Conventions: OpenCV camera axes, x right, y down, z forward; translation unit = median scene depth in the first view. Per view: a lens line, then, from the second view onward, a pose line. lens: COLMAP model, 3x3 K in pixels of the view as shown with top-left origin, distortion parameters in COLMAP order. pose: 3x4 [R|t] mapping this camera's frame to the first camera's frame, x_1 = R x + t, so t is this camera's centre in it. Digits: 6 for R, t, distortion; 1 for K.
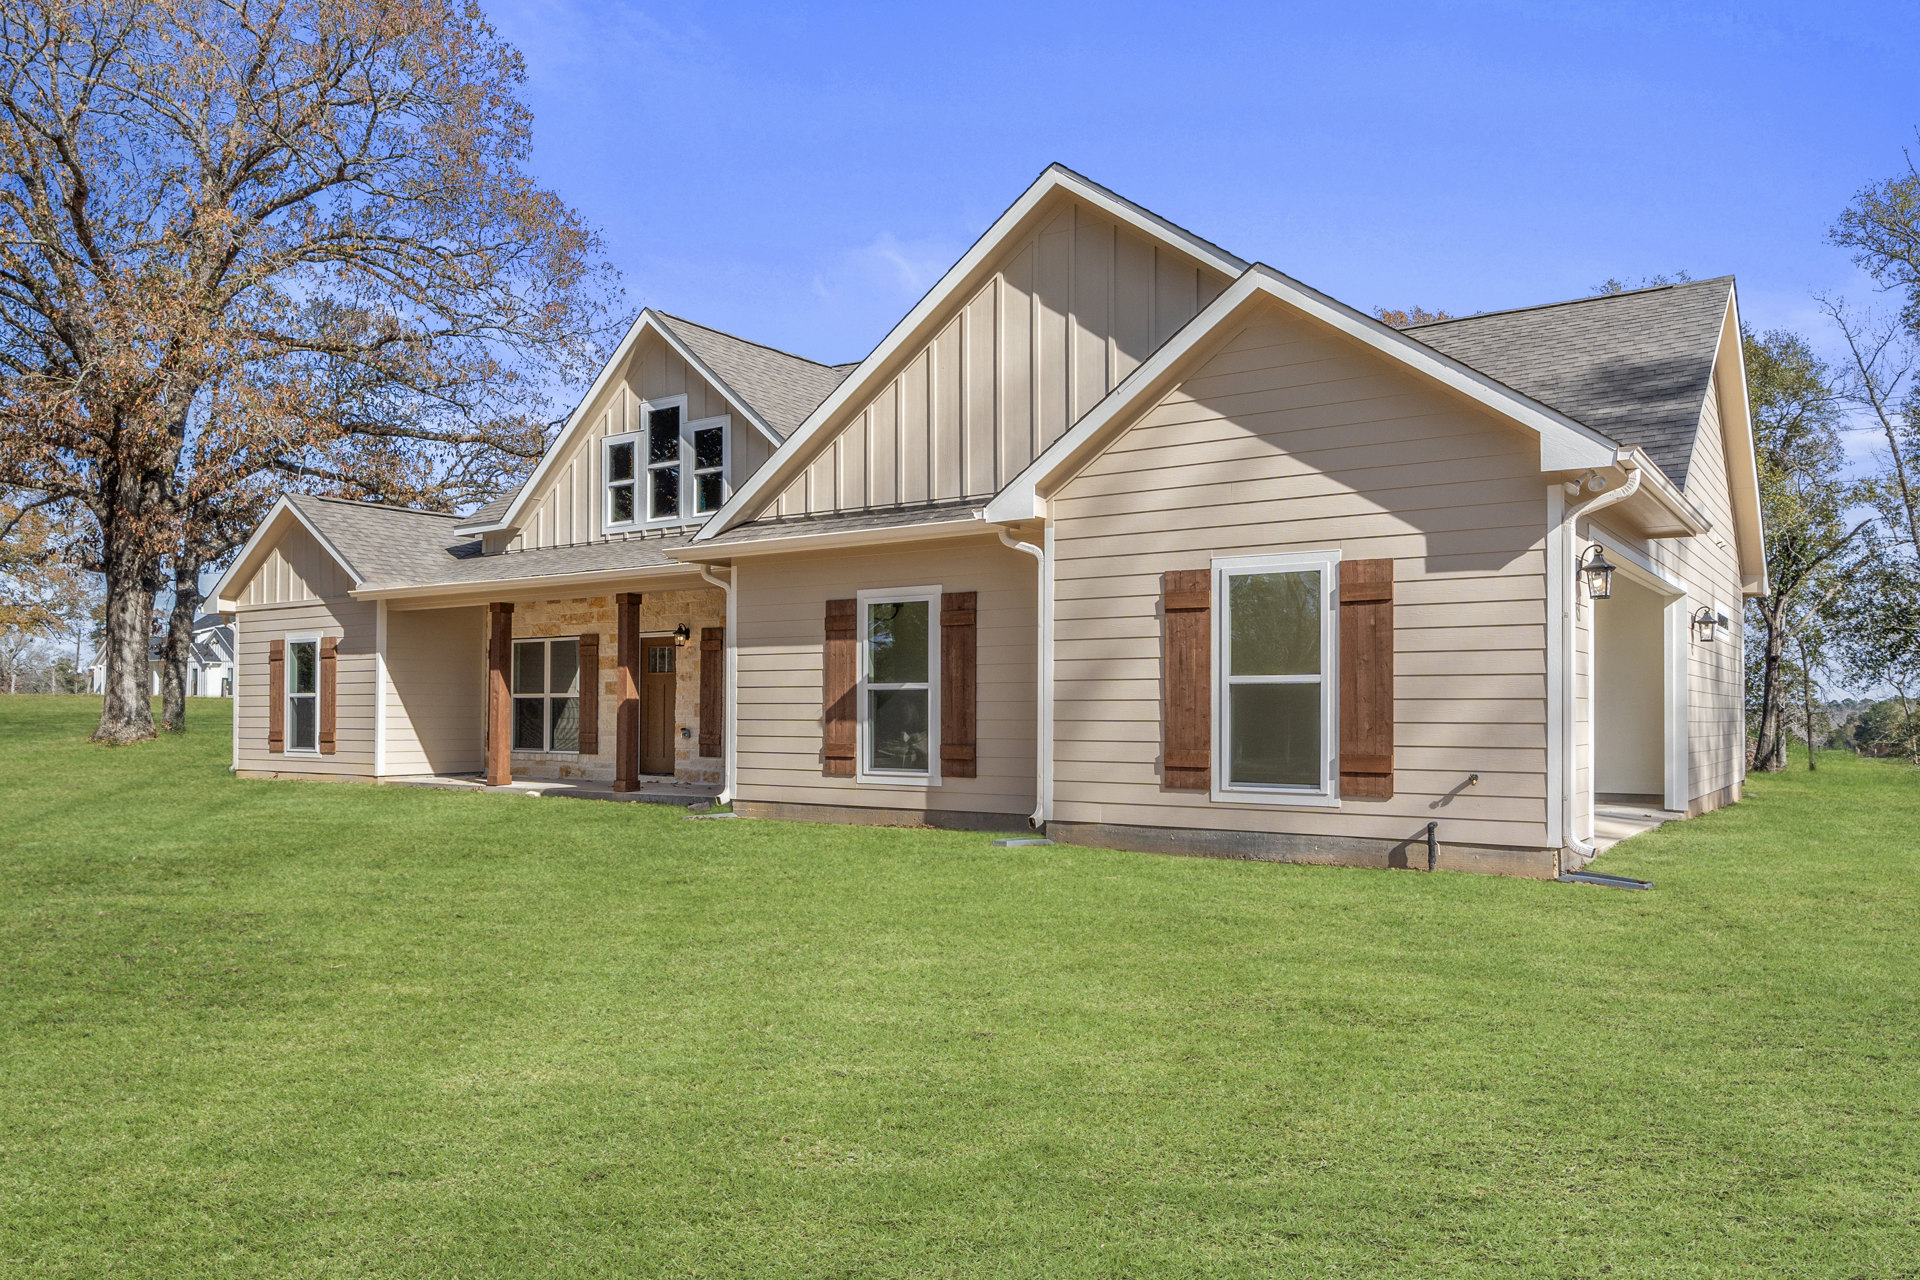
lens RADIAL K [[1390.3, 0, 954.6], [0, 1390.3, 696.4], [0, 0, 1]] dist [-0.003687, -0.002458]
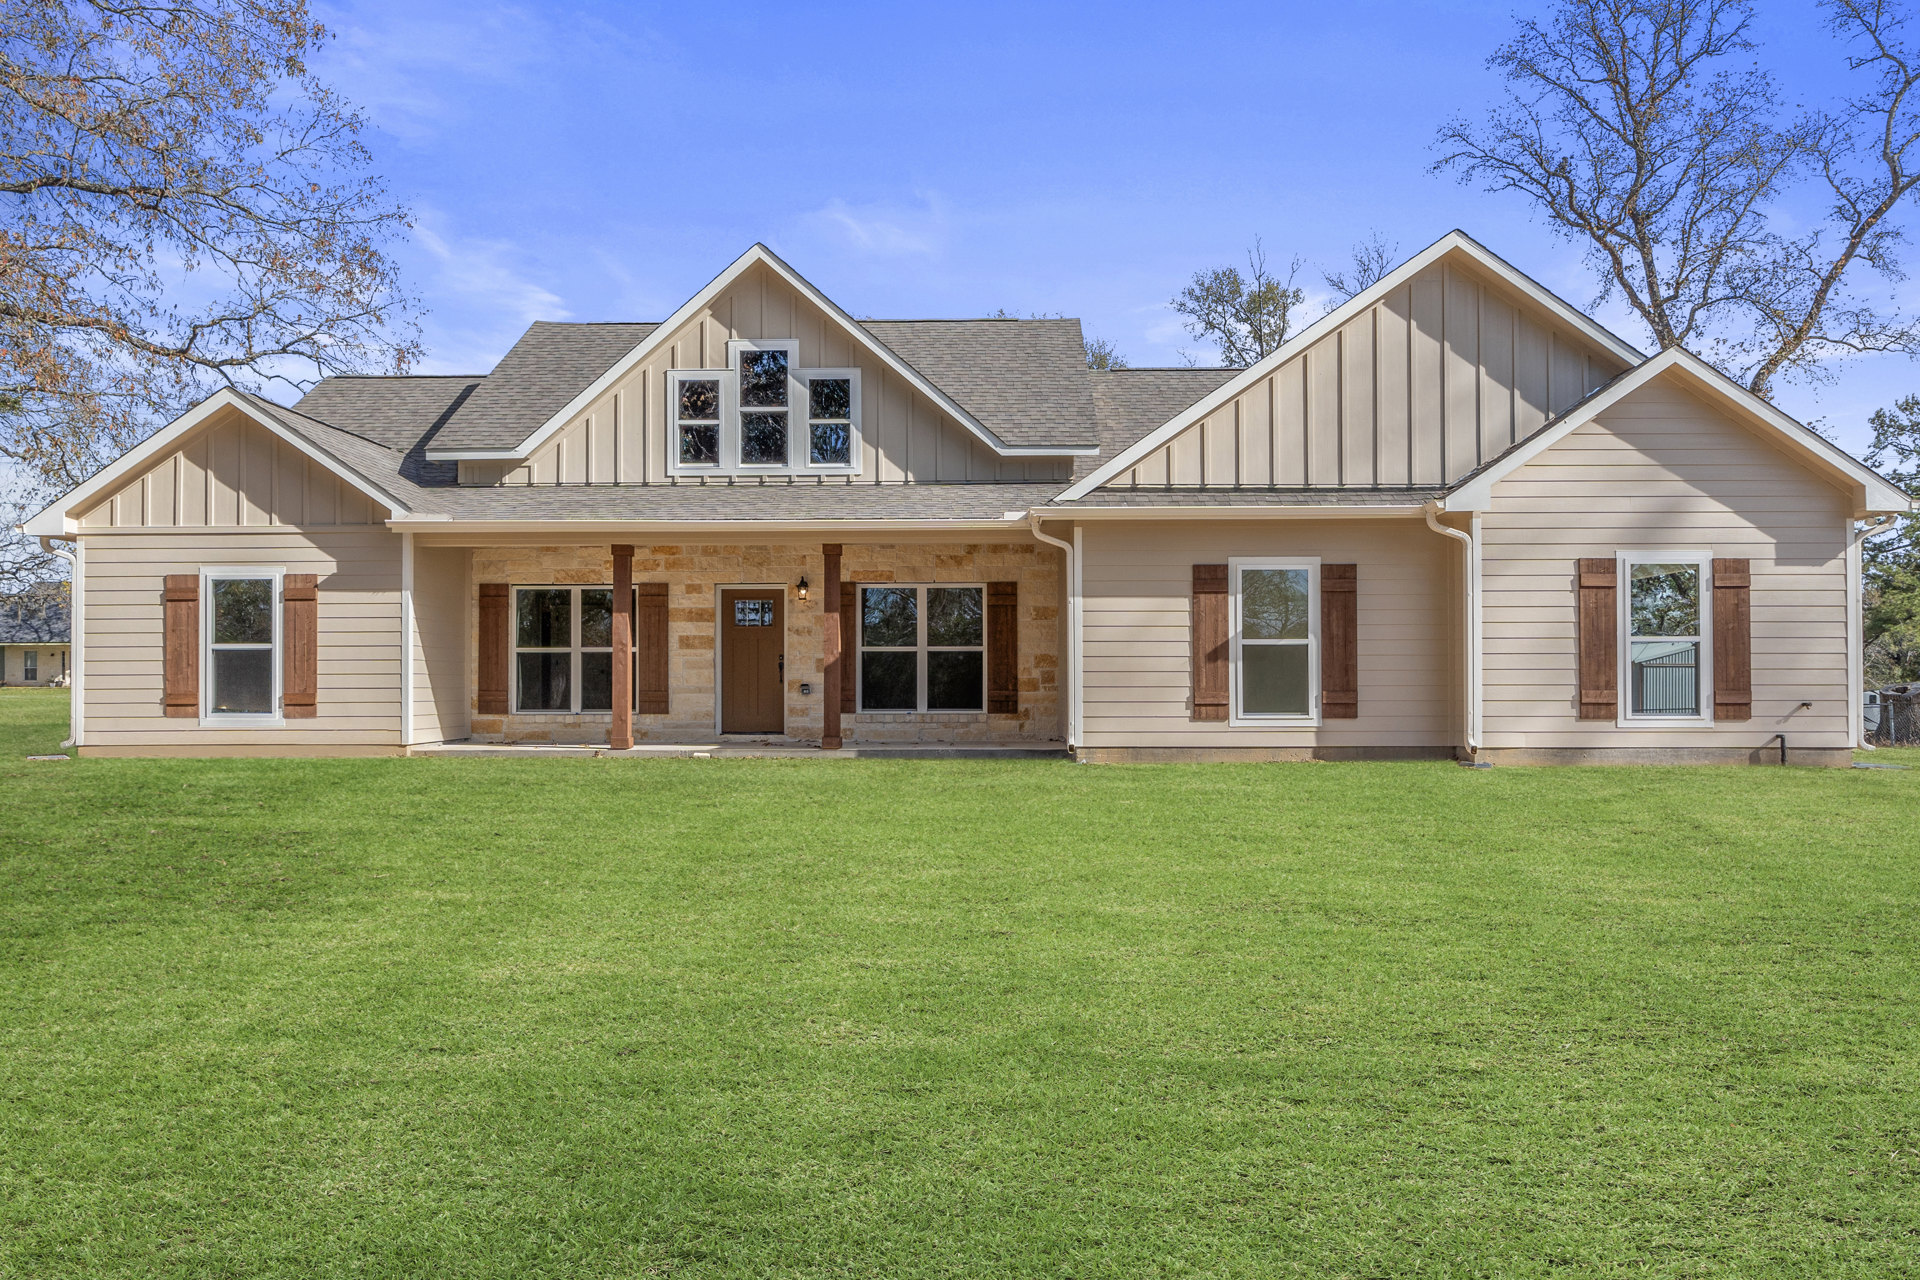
lens RADIAL K [[1381.1, 0, 964.6], [0, 1381.1, 682.3], [0, 0, 1]] dist [-0.004246, -0.000396]
pose [[0.823771, -0.003865, 0.566910, -0.871557], [-0.003426, 0.999925, 0.011796, 0.013181], [-0.566912, -0.011660, 0.823695, 0.187156]]
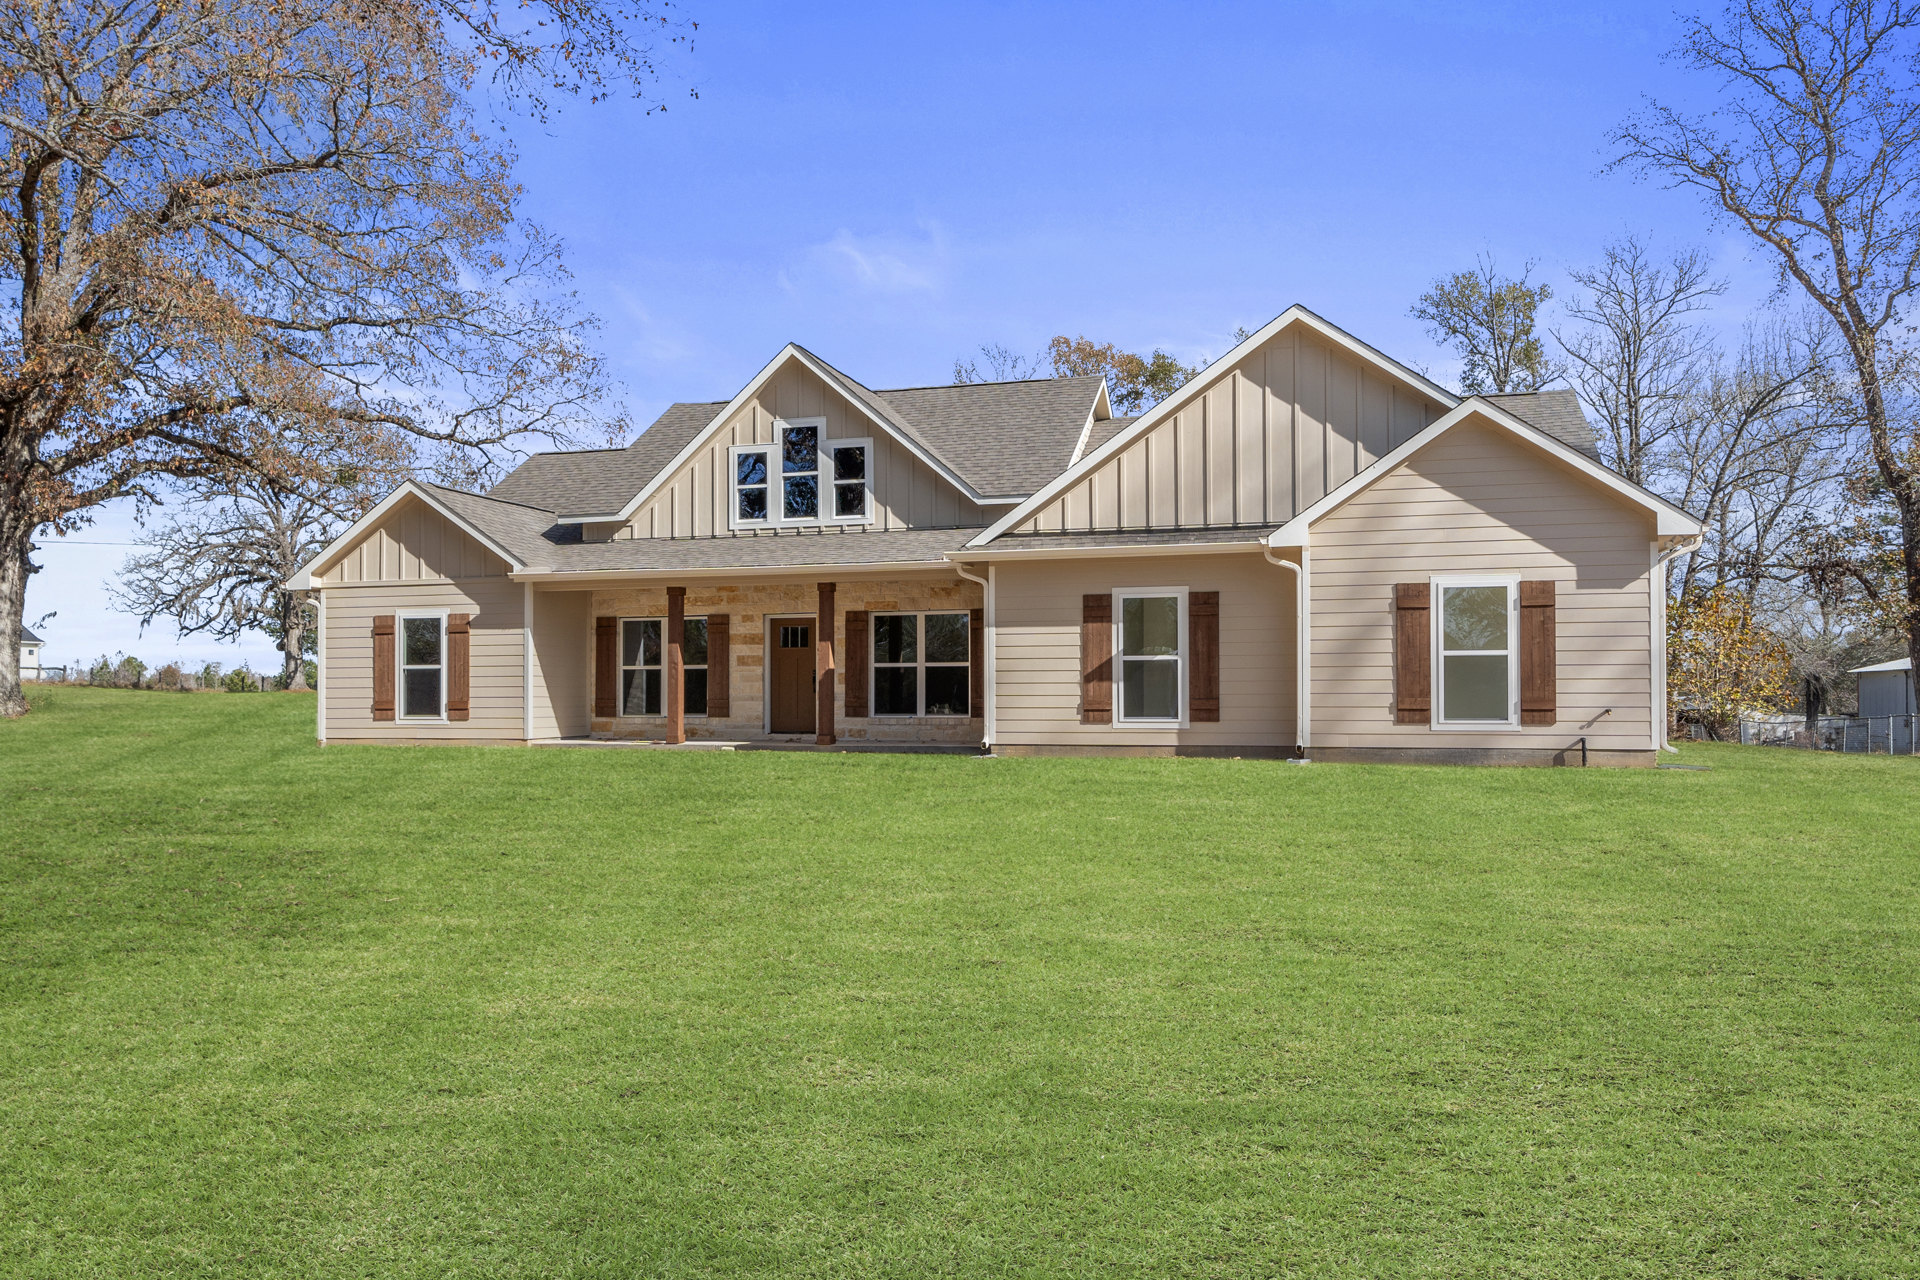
lens RADIAL K [[1390.3, 0, 954.6], [0, 1390.3, 696.4], [0, 0, 1]] dist [-0.003687, -0.002458]
pose [[0.944588, -0.006772, 0.328189, -0.655558], [0.001807, 0.999879, 0.015433, 0.009088], [-0.328253, -0.013984, 0.944486, -0.242899]]
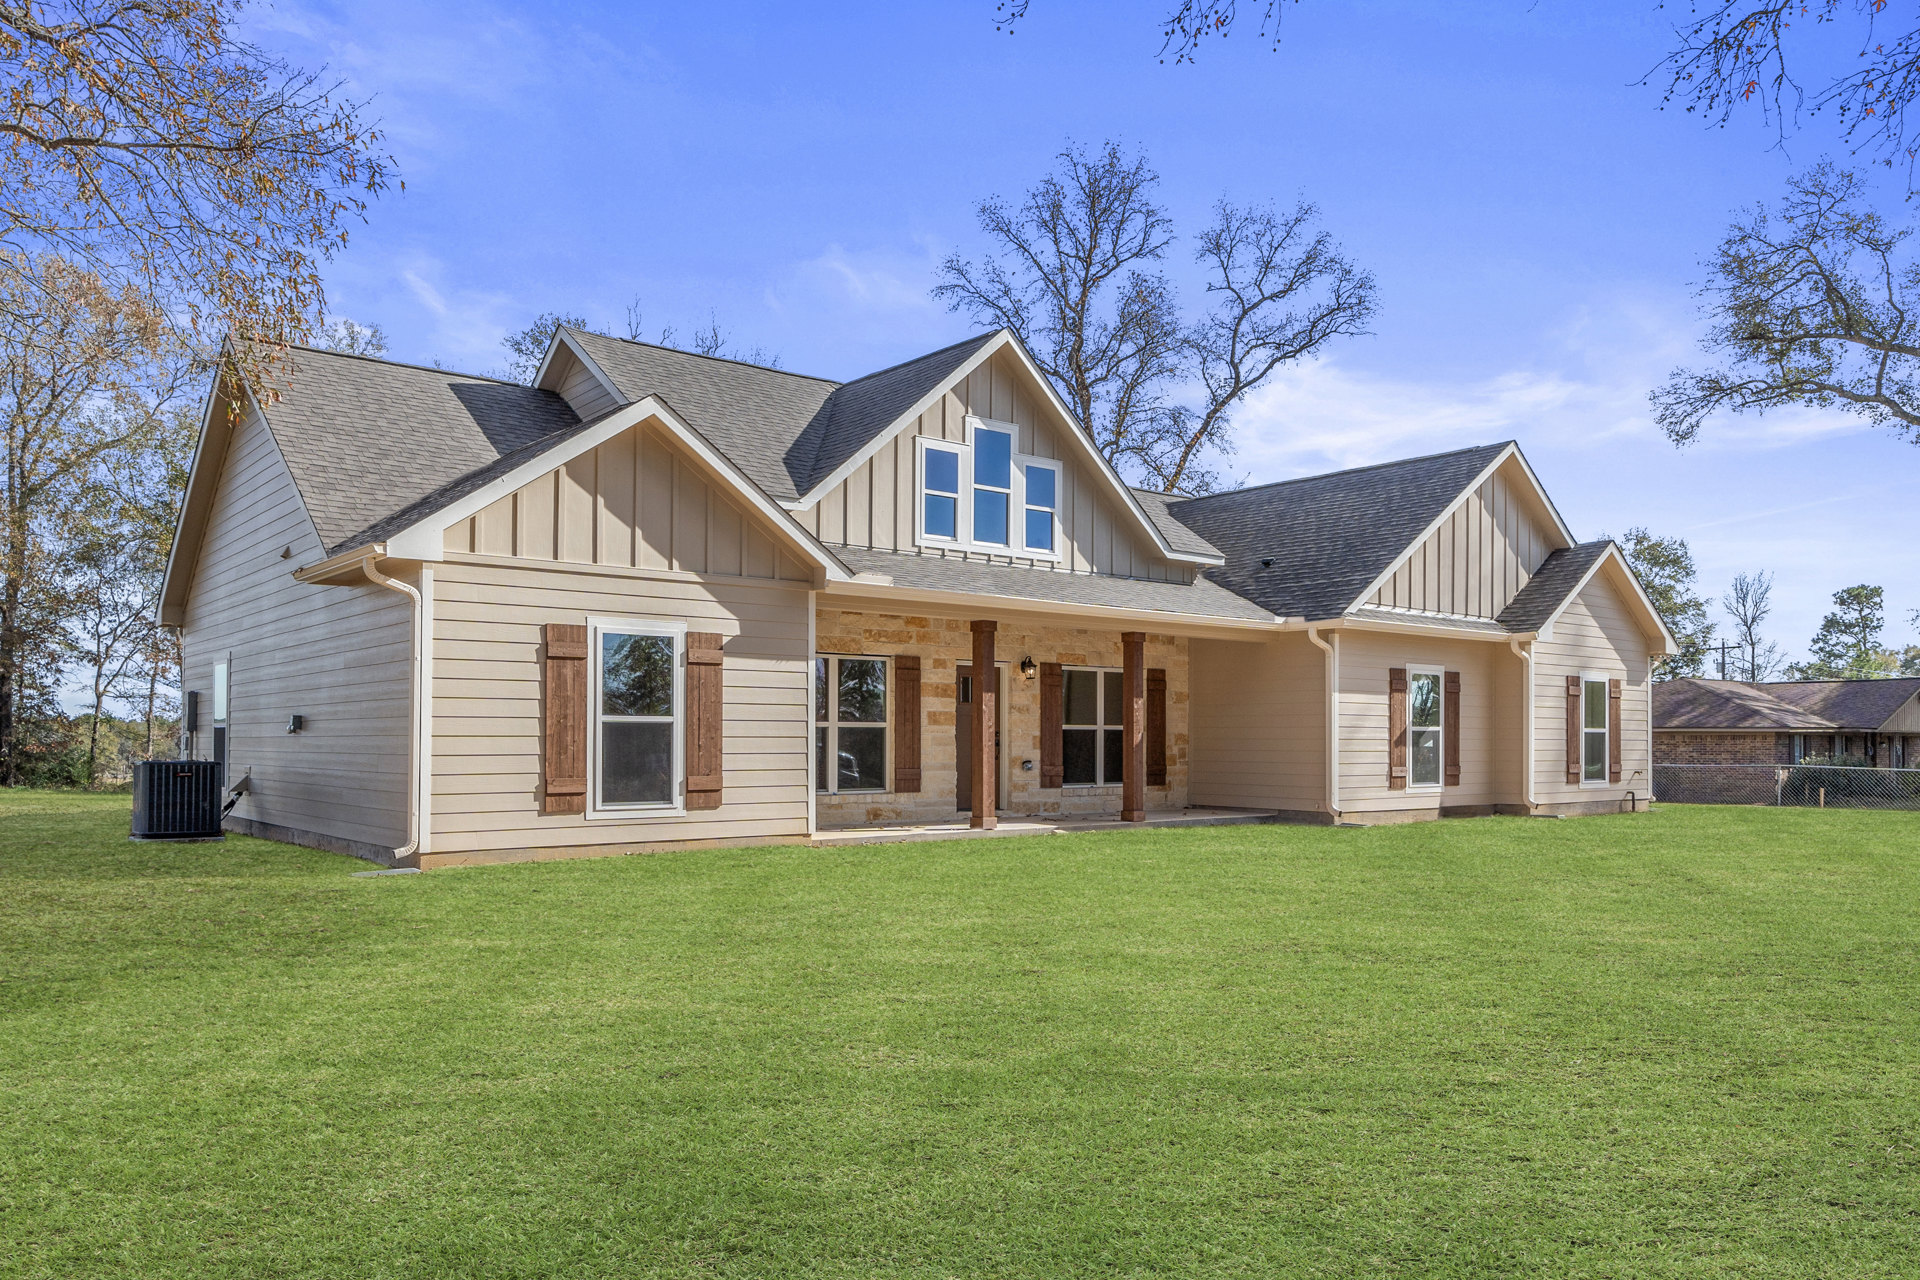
lens RADIAL K [[1359.2, 0, 953.7], [0, 1359.2, 737.7], [0, 0, 1]] dist [-0.000228, 0.000694]
pose [[0.261310, -0.002533, 0.965252, -1.552171], [-0.017810, 0.999814, 0.007445, 0.000195], [-0.965091, -0.019137, 0.261216, 1.063248]]
